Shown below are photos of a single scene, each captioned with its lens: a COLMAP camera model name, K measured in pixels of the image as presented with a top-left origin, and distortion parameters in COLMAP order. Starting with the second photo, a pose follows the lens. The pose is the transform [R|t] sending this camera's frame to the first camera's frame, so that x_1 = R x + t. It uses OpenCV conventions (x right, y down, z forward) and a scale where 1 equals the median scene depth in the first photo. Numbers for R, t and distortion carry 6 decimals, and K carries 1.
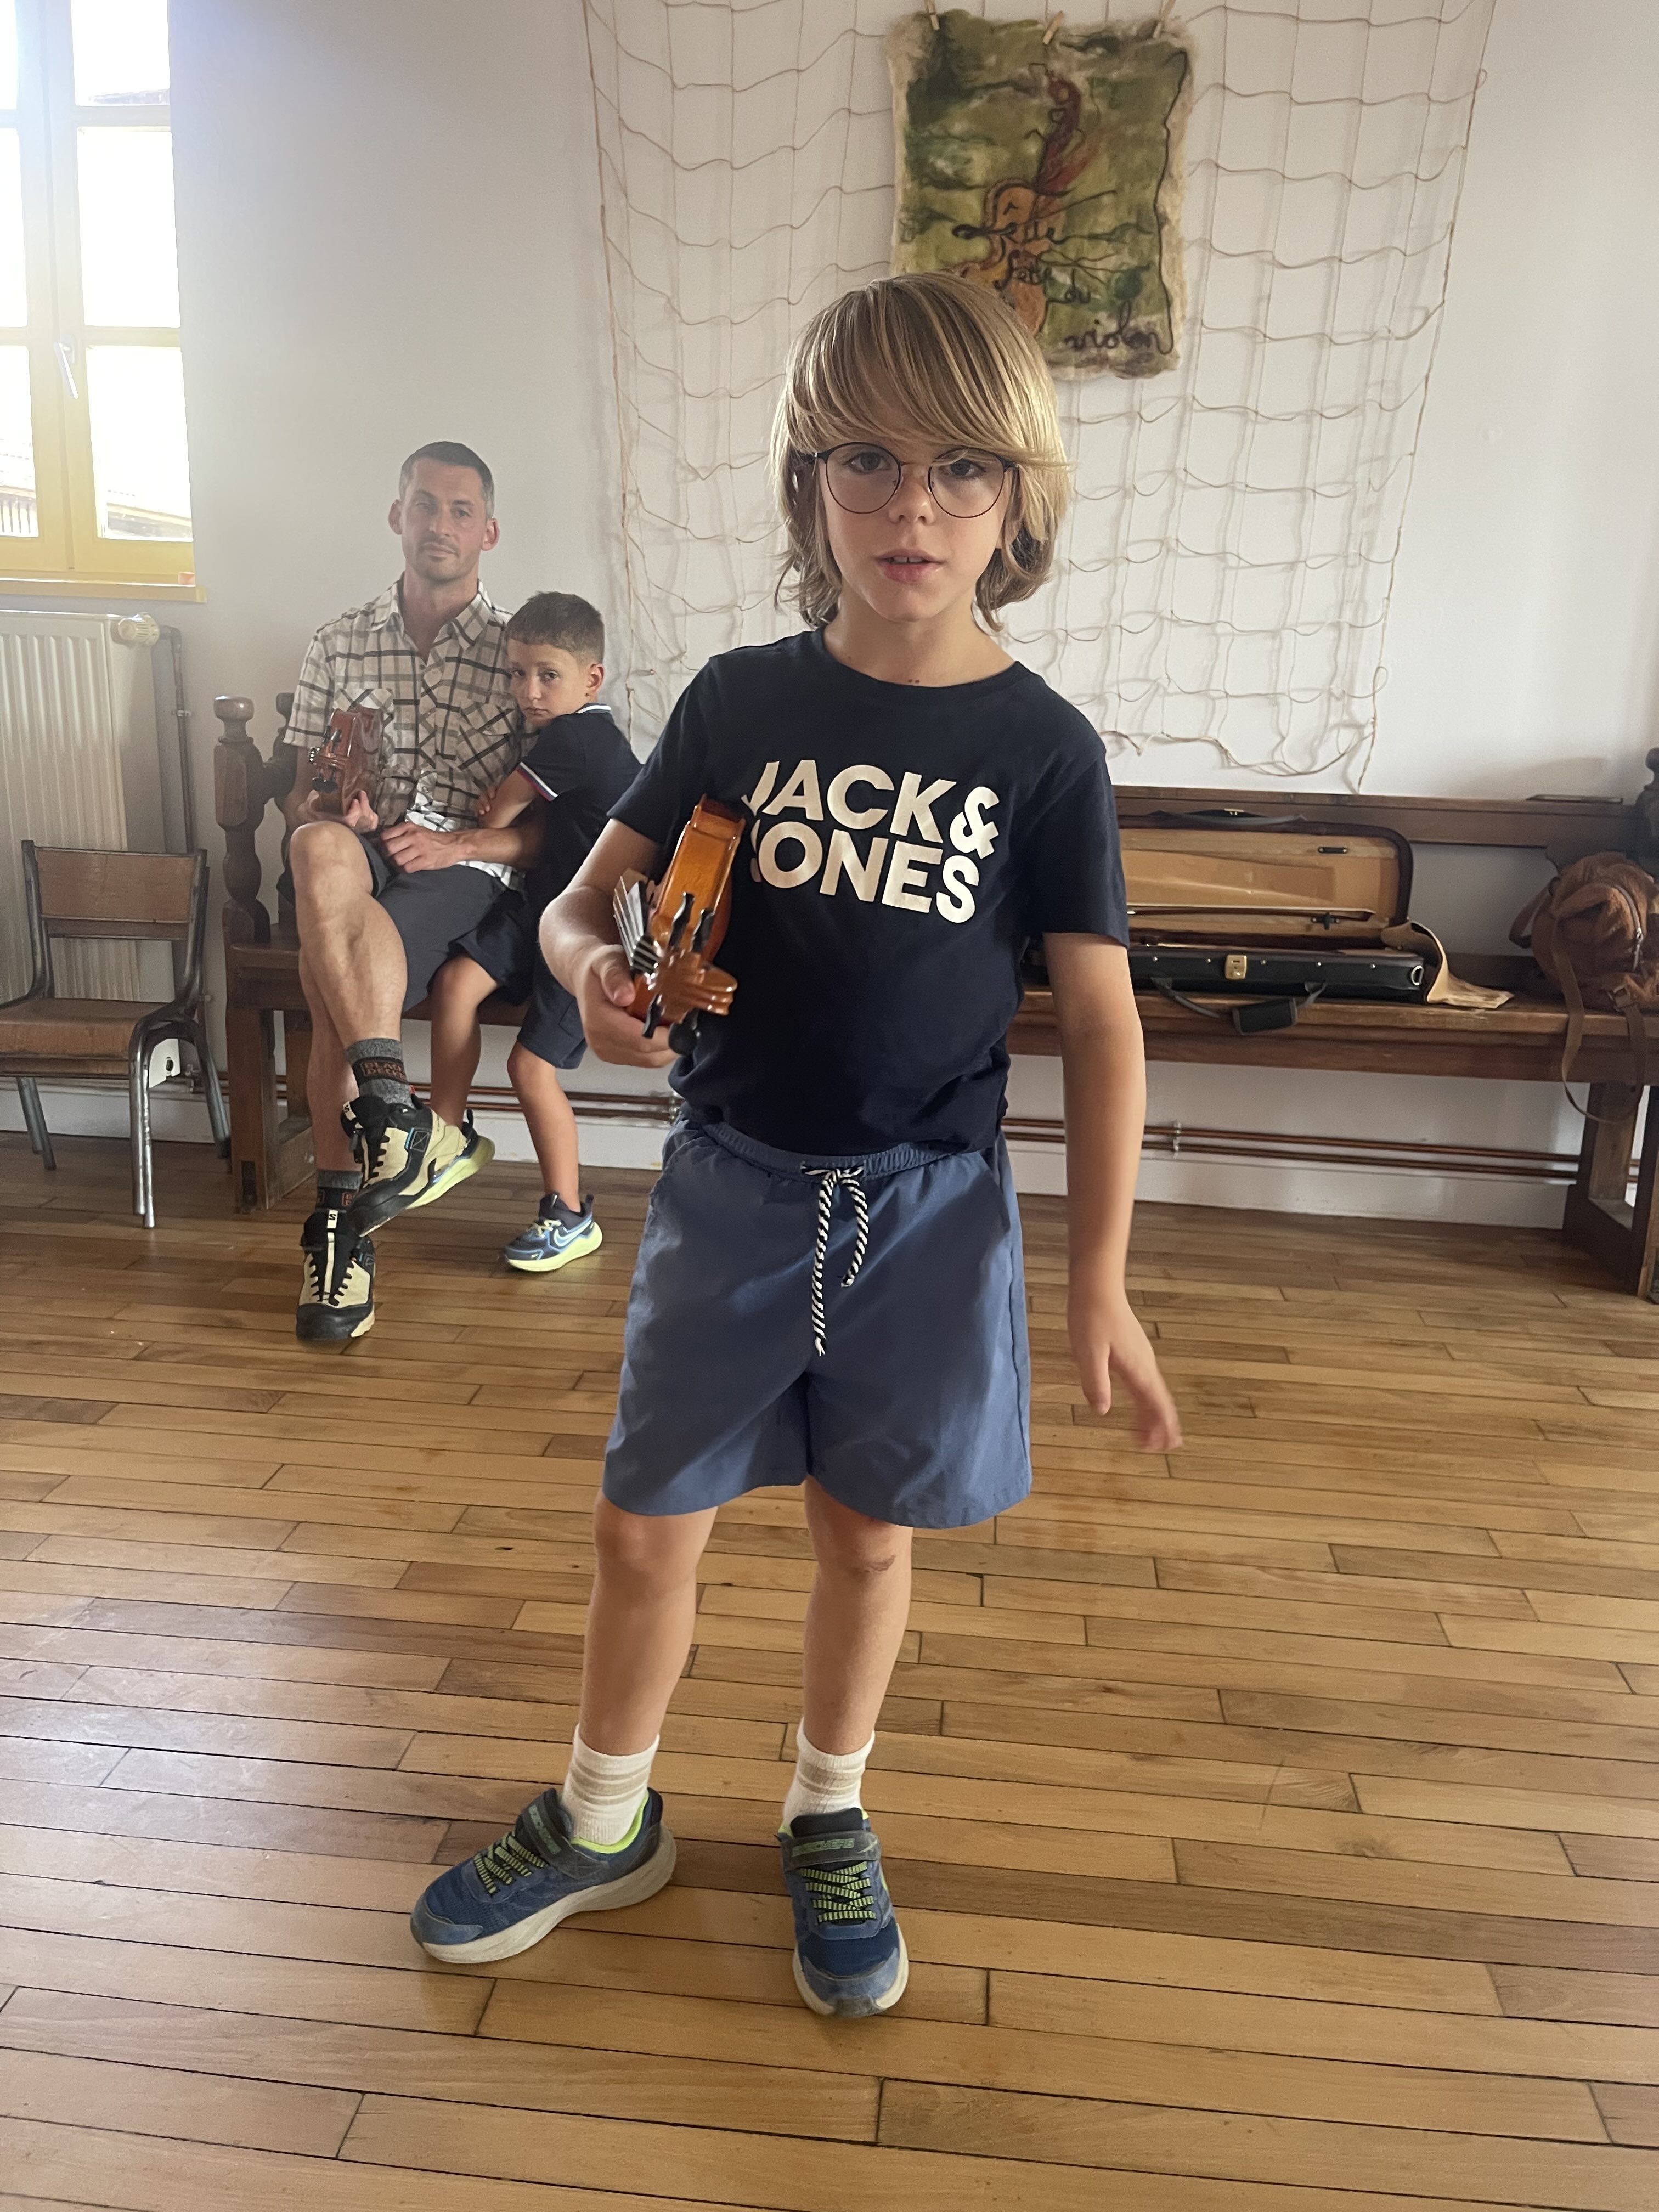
lens RADIAL K [[1683.7, 0, 832.8], [0, 1683.7, 1115.2], [0, 0, 1]] dist [0.054228, -0.069766]
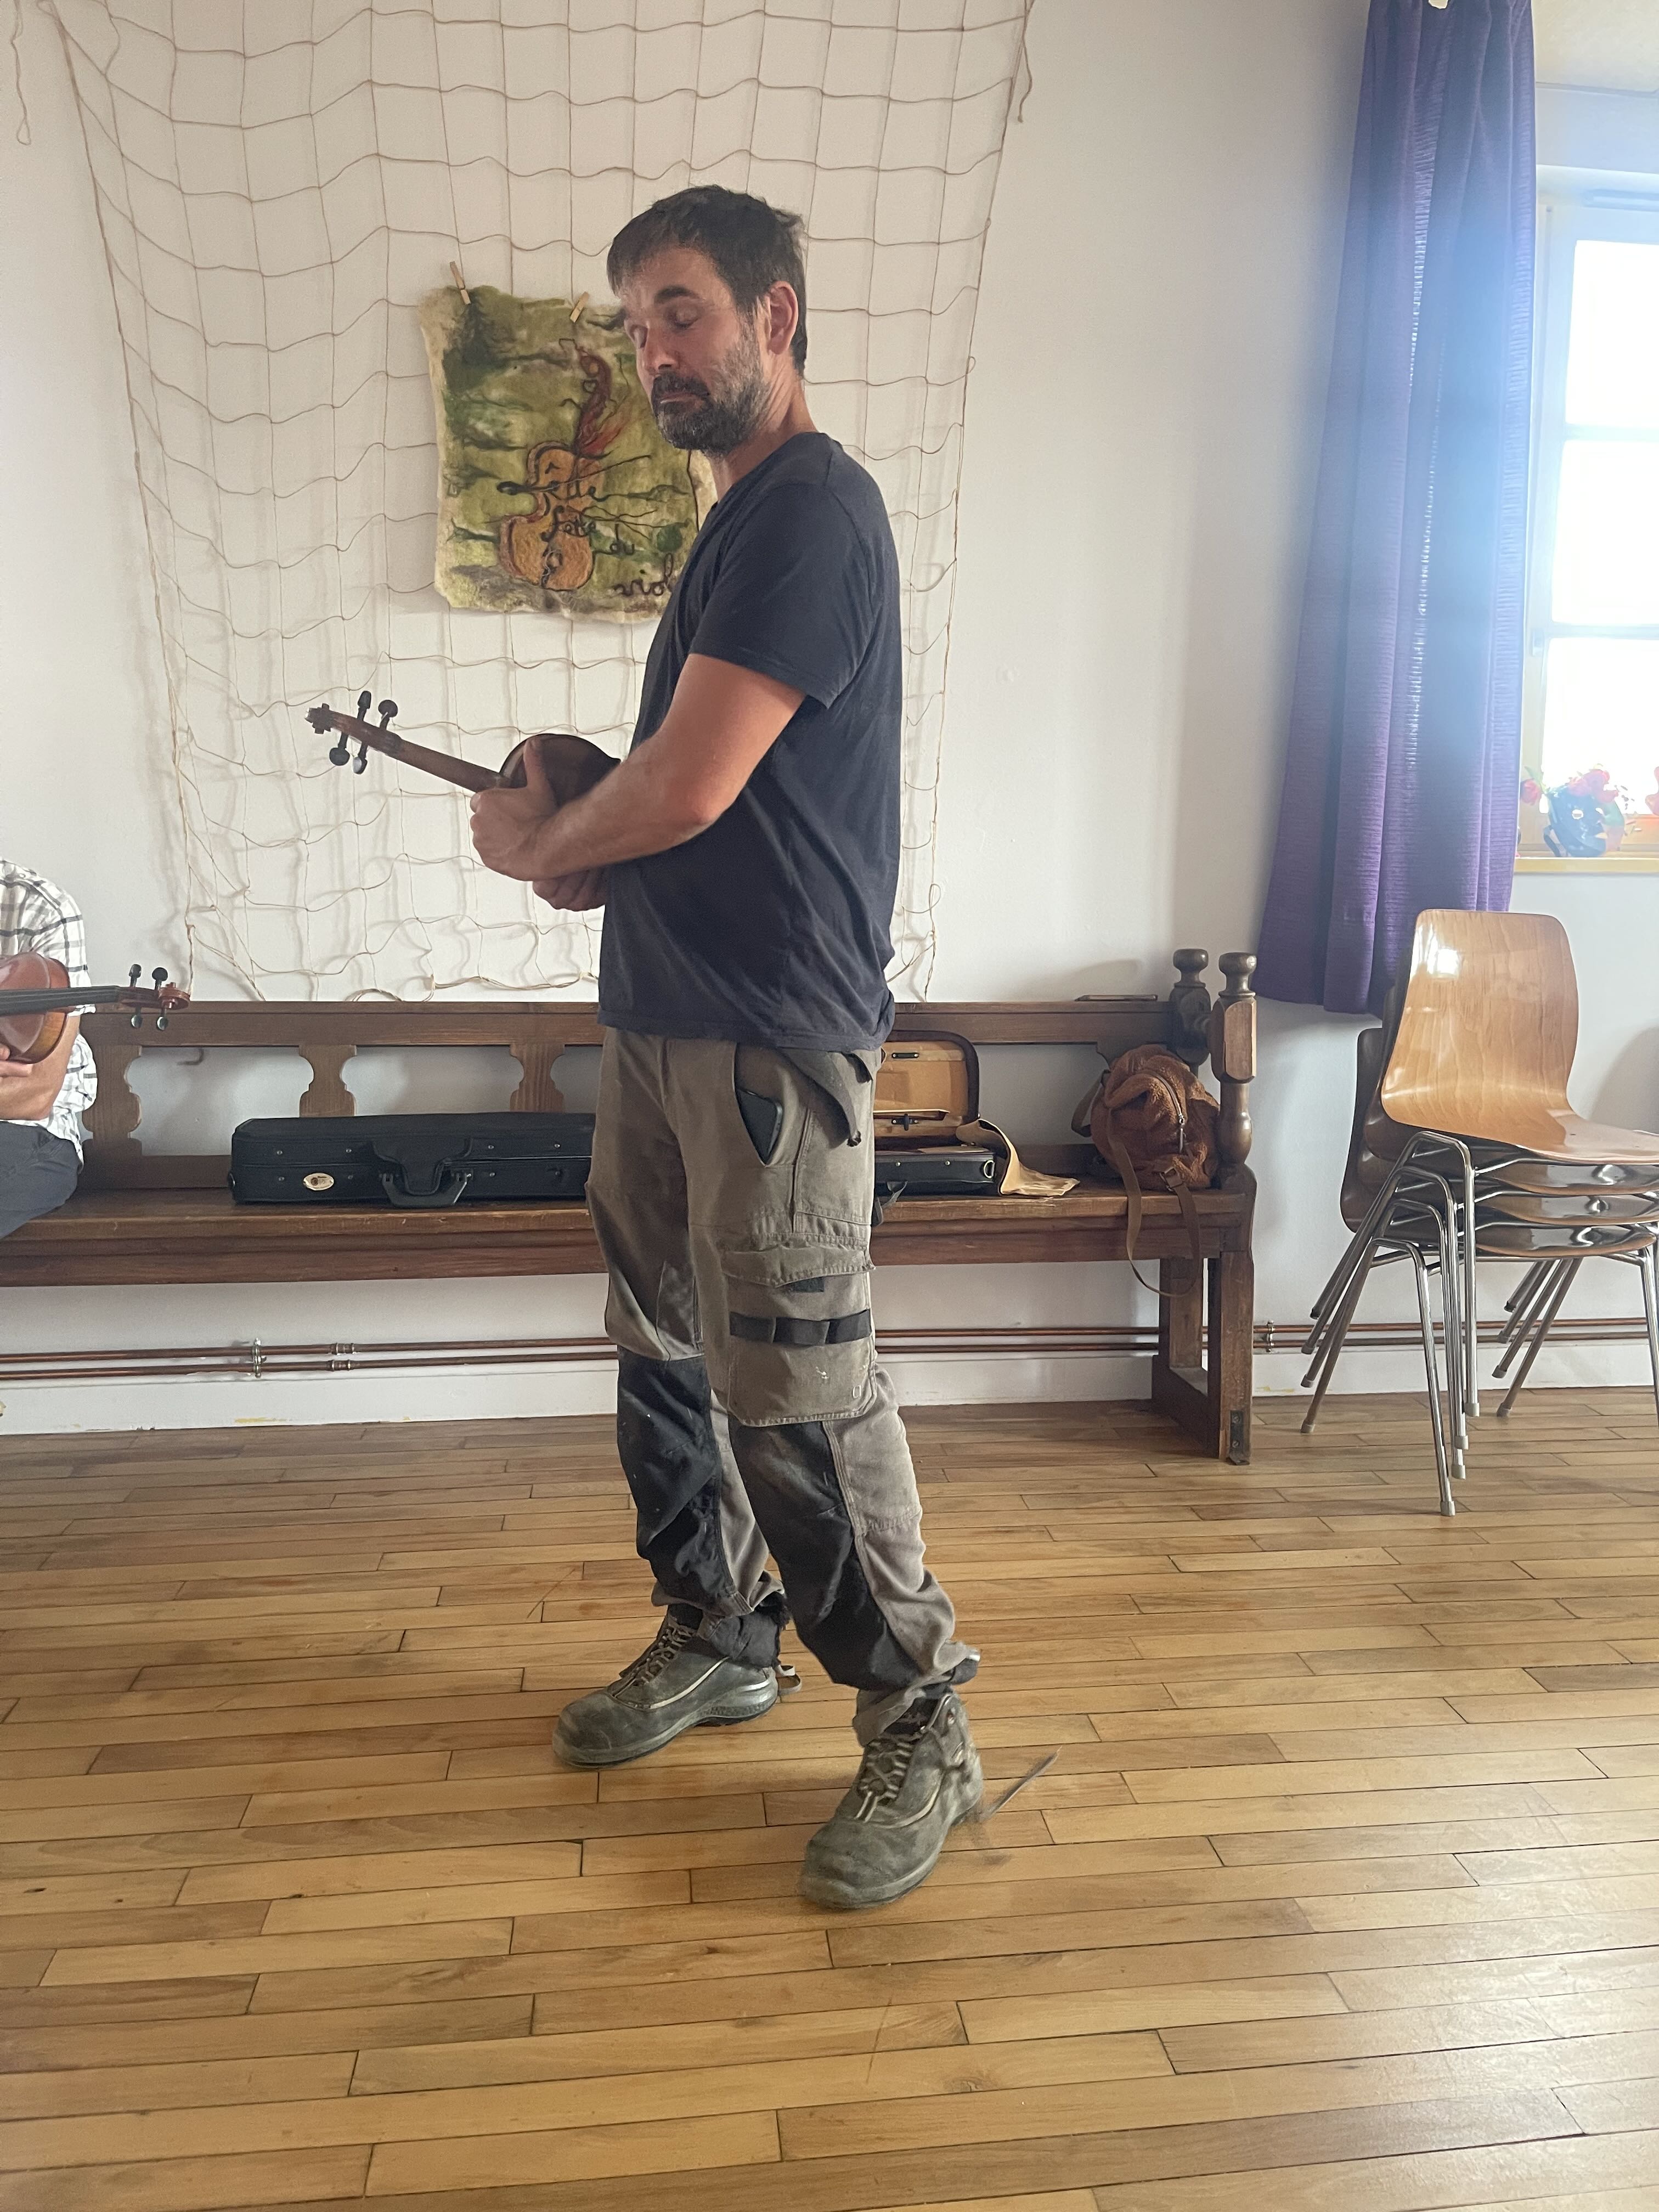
lens RADIAL K [[1683.7, 0, 846.3], [0, 1683.7, 1105.2], [0, 0, 1]] dist [0.054228, -0.069766]
pose [[0.975041, -0.056803, 0.214635, 0.035284], [0.083272, 0.989710, -0.116359, -0.007556], [-0.205817, 0.131328, 0.969738, -0.000359]]
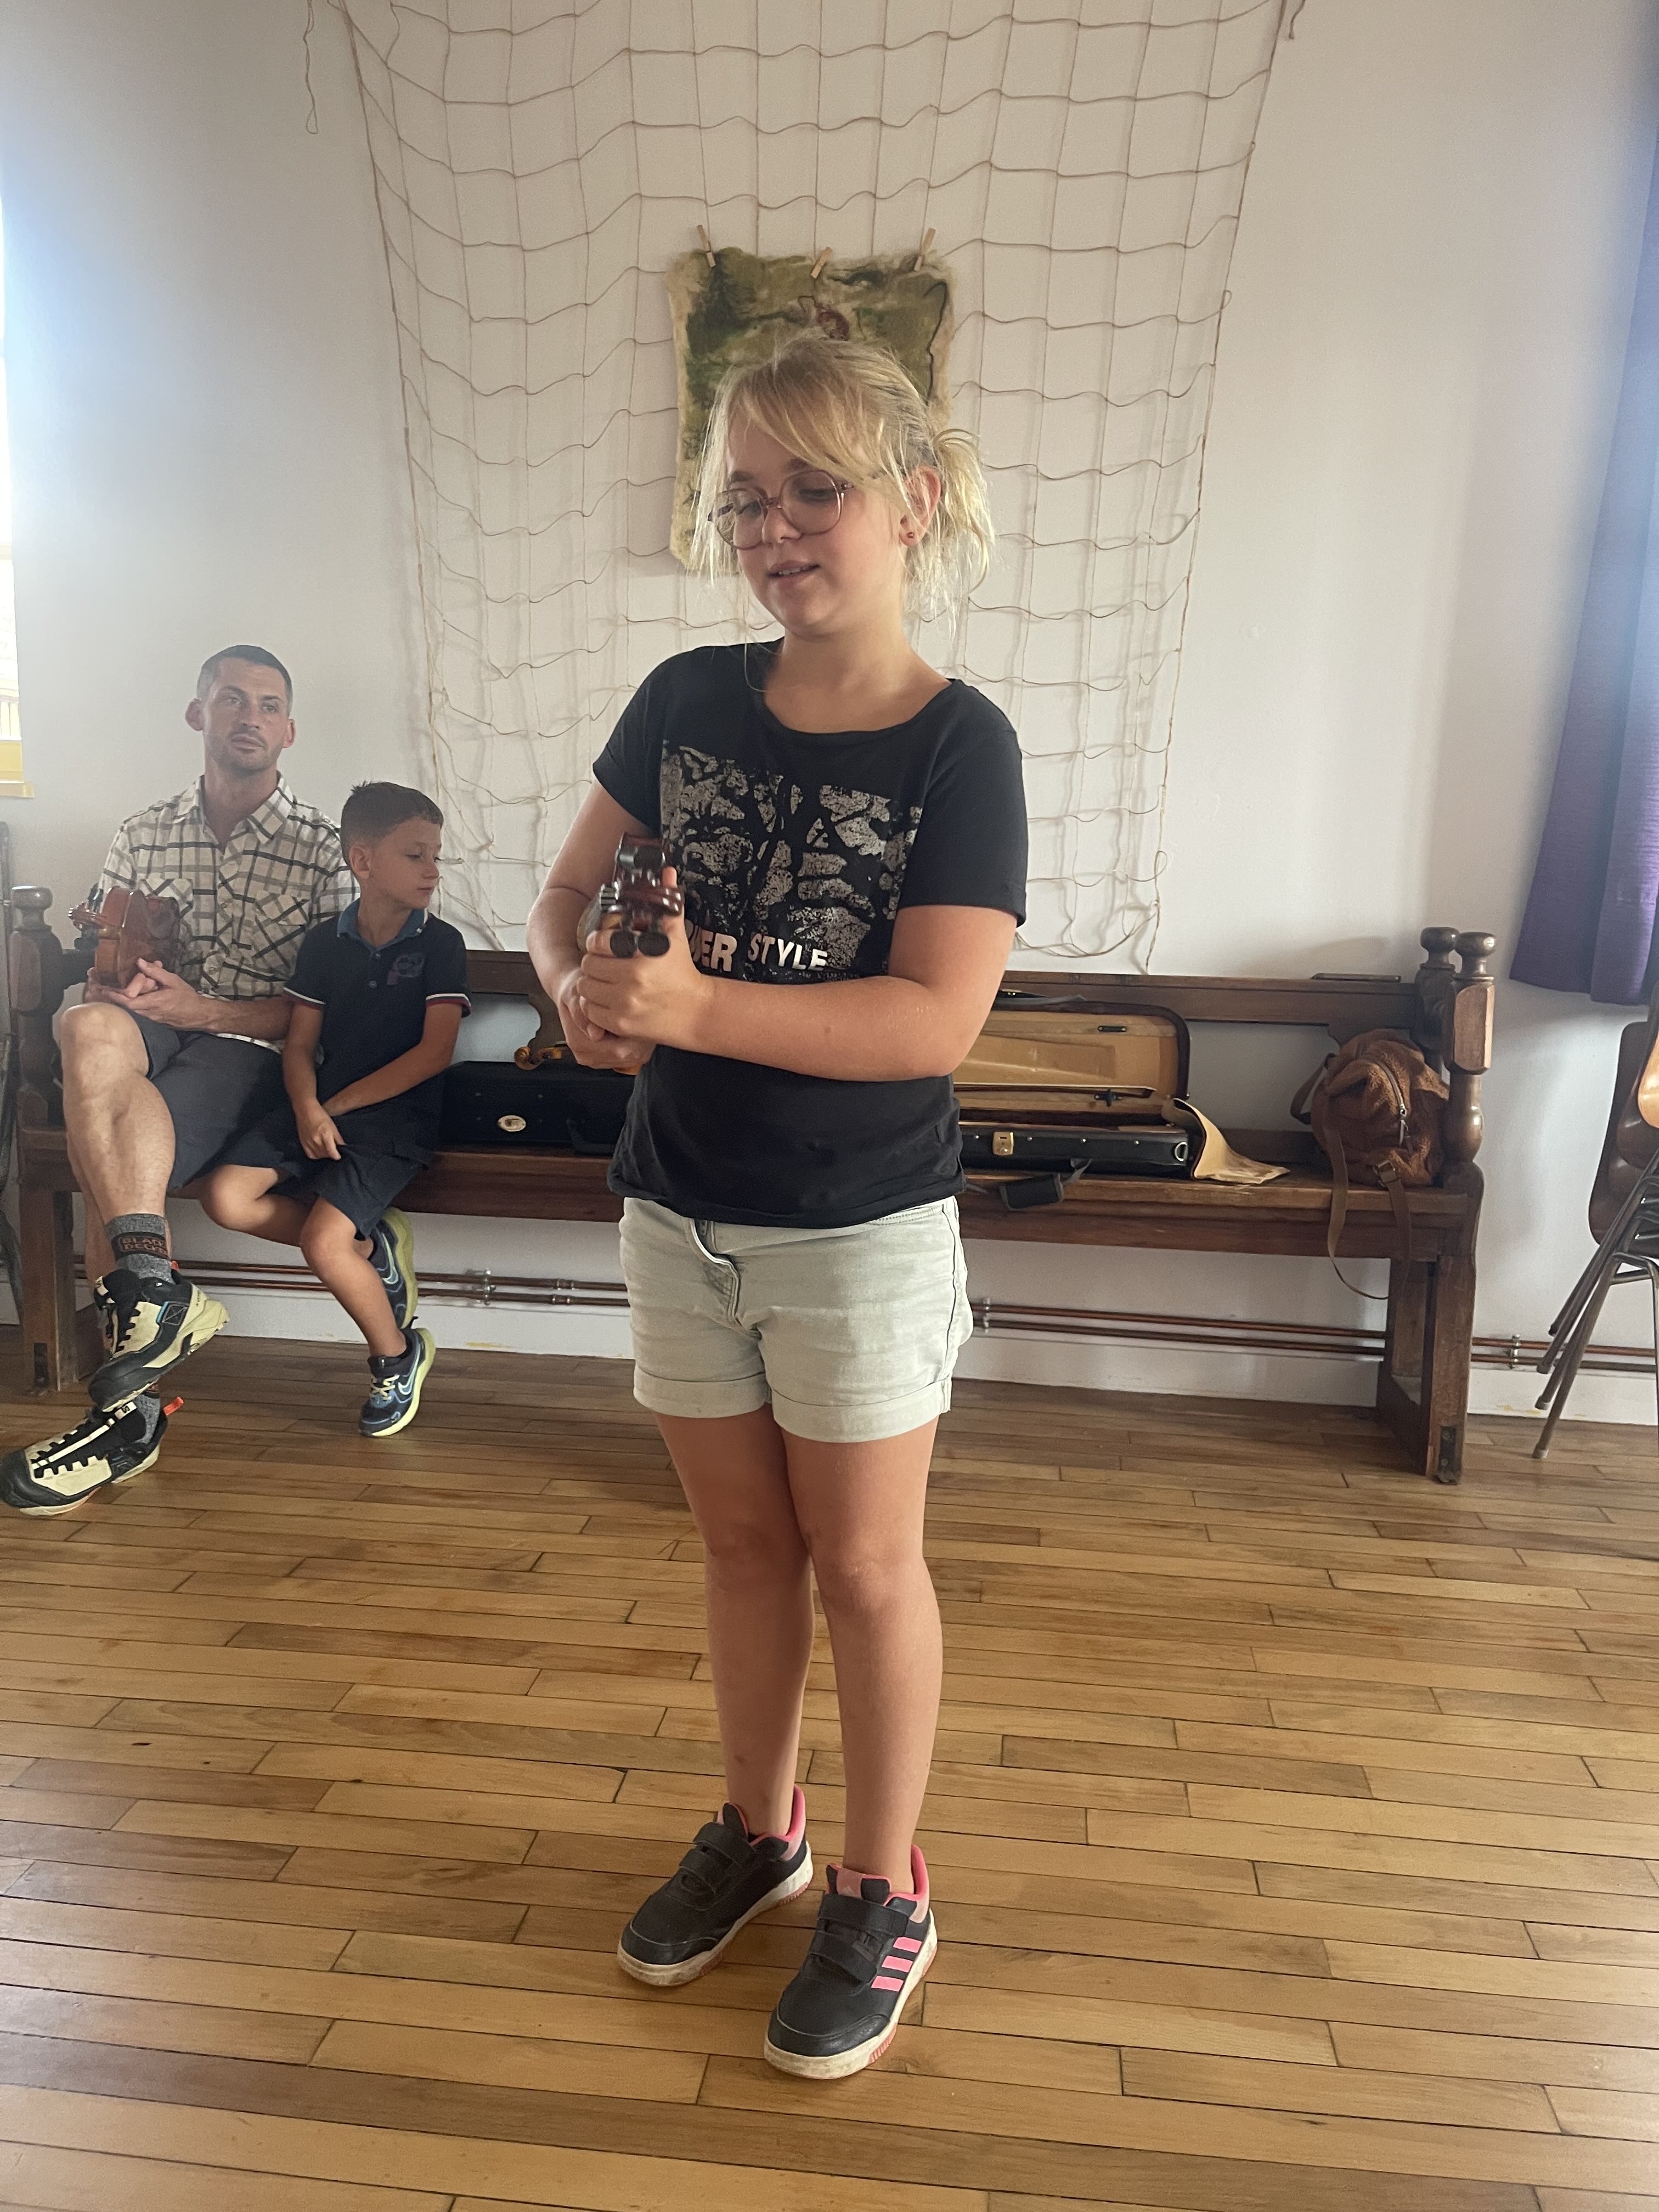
lens RADIAL K [[1683.7, 0, 849.5], [0, 1683.7, 1126.1], [0, 0, 1]] dist [0.054228, -0.069766]
pose [[0.999901, -0.005508, -0.012978, 0.156166], [0.004206, 0.995148, -0.098302, 0.000275], [0.013456, 0.098238, 0.995072, -0.001593]]
